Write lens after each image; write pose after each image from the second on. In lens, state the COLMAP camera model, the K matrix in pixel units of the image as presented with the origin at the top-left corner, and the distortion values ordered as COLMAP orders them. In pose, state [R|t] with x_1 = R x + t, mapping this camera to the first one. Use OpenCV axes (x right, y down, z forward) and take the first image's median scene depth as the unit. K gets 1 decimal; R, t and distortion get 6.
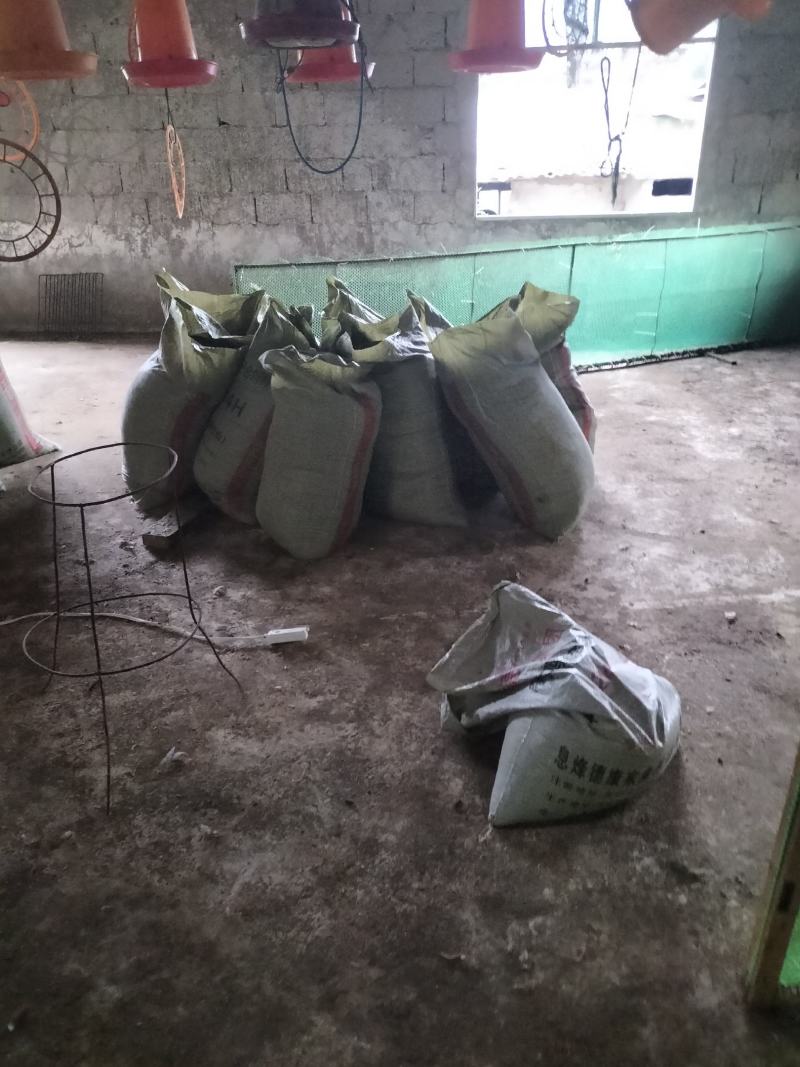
lens RADIAL K [[825.4, 0, 400.0], [0, 825.4, 533.5], [0, 0, 1]] dist [0.048585, -0.041894]
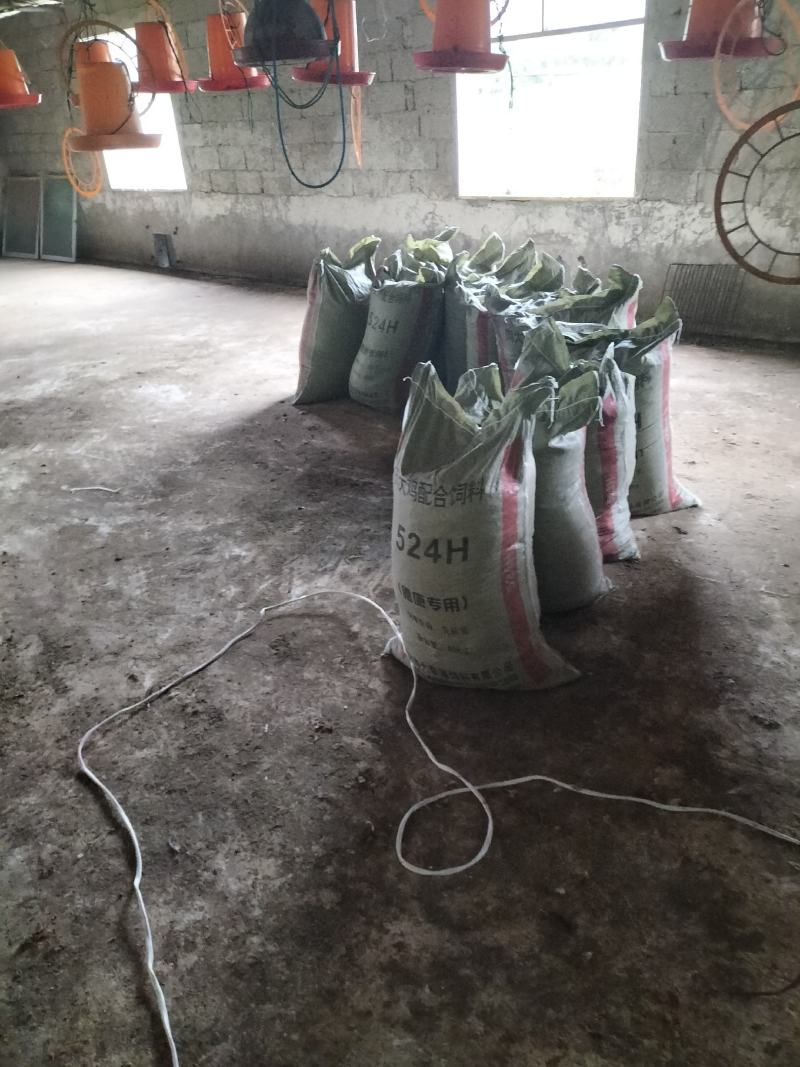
lens RADIAL K [[825.4, 0, 400.0], [0, 825.4, 533.5], [0, 0, 1]] dist [0.048585, -0.041894]
pose [[0.828693, 0.233069, -0.508868, -0.186550], [-0.214974, 0.971979, 0.095094, -0.069630], [0.516772, 0.030590, 0.855576, 0.146212]]
